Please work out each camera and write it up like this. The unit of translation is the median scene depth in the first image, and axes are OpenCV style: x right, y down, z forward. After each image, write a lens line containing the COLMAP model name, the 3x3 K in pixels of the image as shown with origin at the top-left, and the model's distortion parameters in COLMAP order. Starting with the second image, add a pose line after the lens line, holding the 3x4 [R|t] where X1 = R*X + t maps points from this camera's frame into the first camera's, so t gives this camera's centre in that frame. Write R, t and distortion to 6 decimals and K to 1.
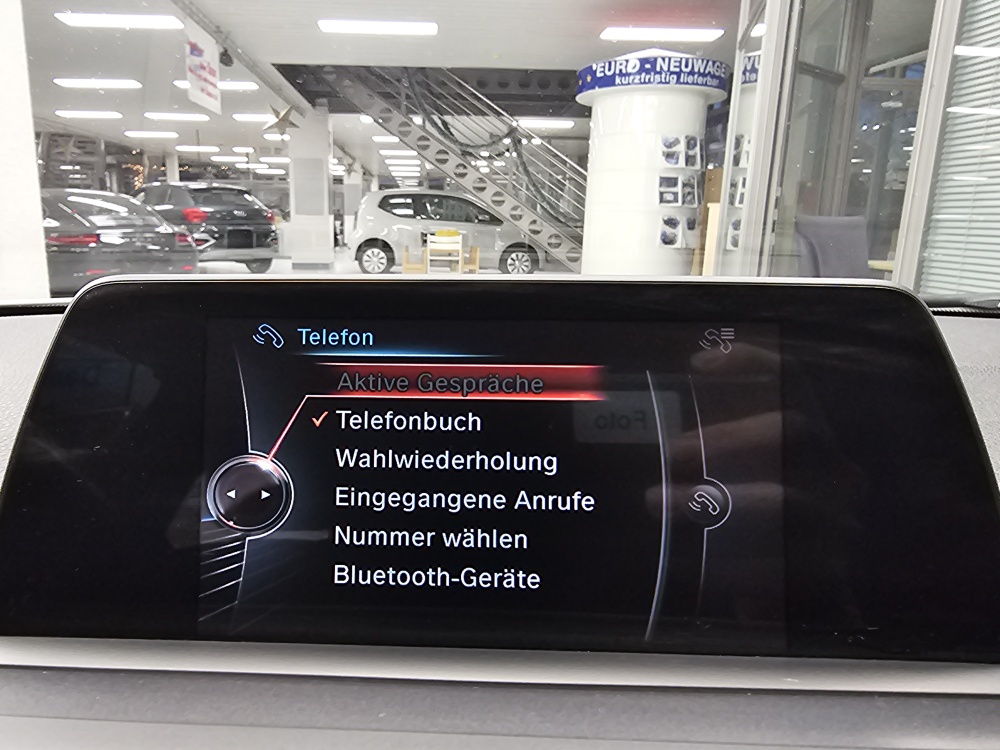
lens RADIAL K [[692.8, 0, 425.9], [0, 692.8, 374.7], [0, 0, 1]] dist [0.000501, 0.001397]
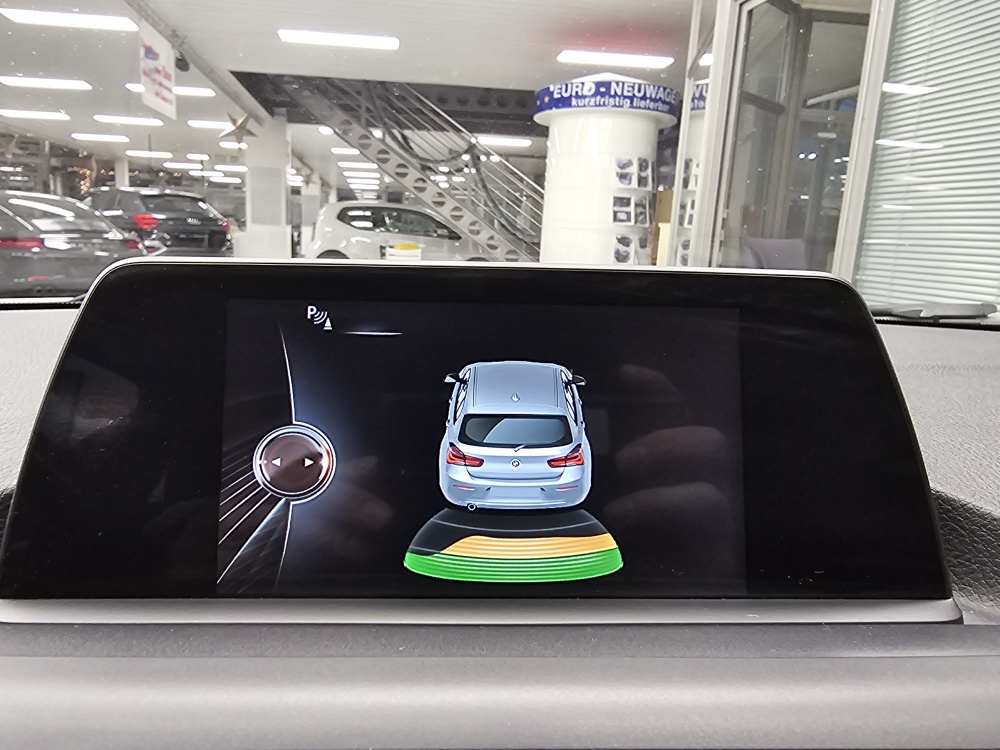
lens RADIAL K [[695.3, 0, 441.8], [0, 695.3, 373.1], [0, 0, 1]] dist [0.004584, 0.000878]
pose [[0.996371, 0.008299, 0.084707, -0.002566], [-0.006406, 0.999724, -0.022596, 0.001937], [-0.084871, 0.021972, 0.996150, -0.003424]]
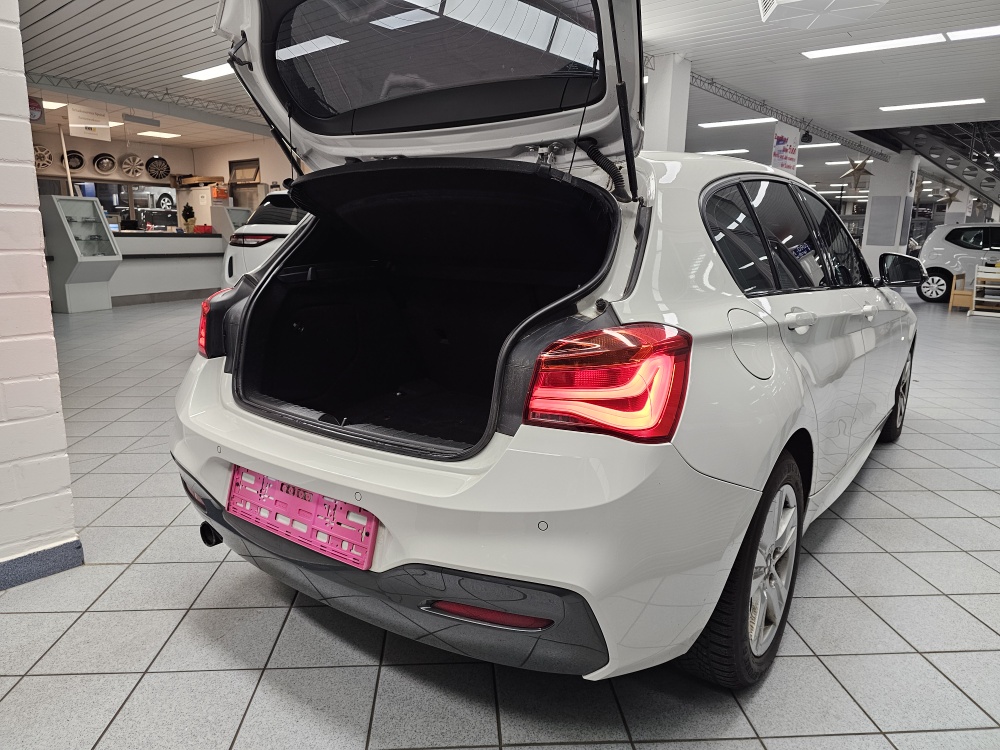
lens RADIAL K [[684.5, 0, 488.7], [0, 684.5, 378.2], [0, 0, 1]] dist [0.034140, -0.003088]
pose [[0.748882, 0.137397, -0.648304, 0.236715], [-0.156825, 0.987227, 0.028071, 0.105811], [0.643880, 0.080649, 0.760864, -0.517268]]
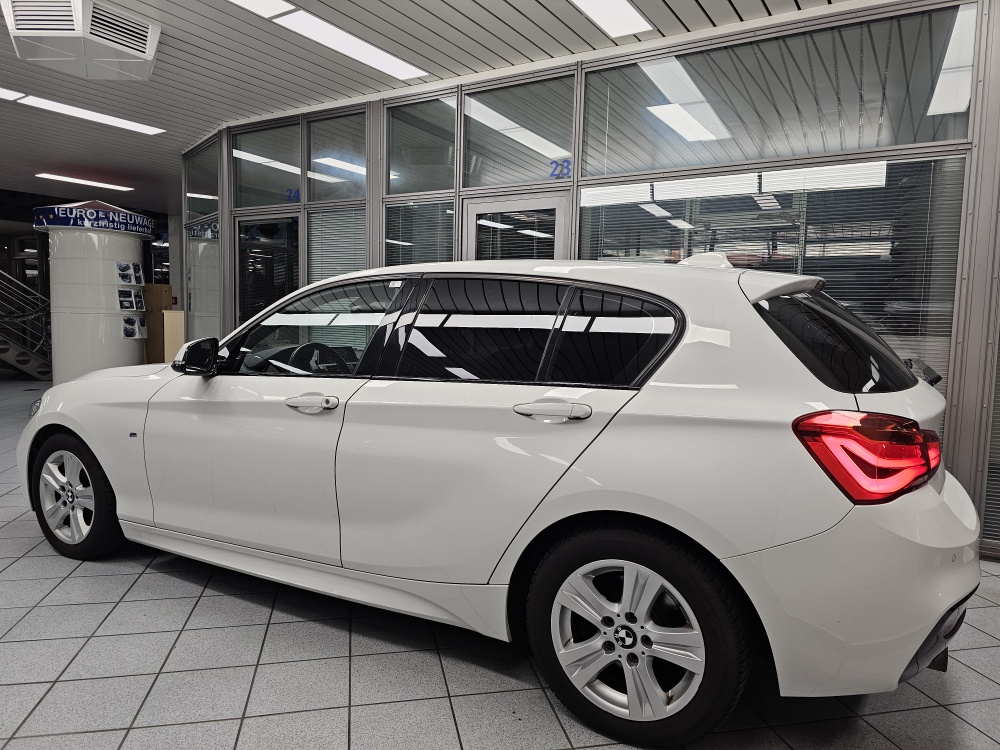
lens RADIAL K [[673.8, 0, 519.1], [0, 673.8, 375.5], [0, 0, 1]] dist [-0.001073, -0.000817]
pose [[0.533197, -0.077160, 0.842465, -0.375054], [0.171867, 0.984945, -0.018565, 0.050833], [-0.828349, 0.154691, 0.538431, -0.374426]]
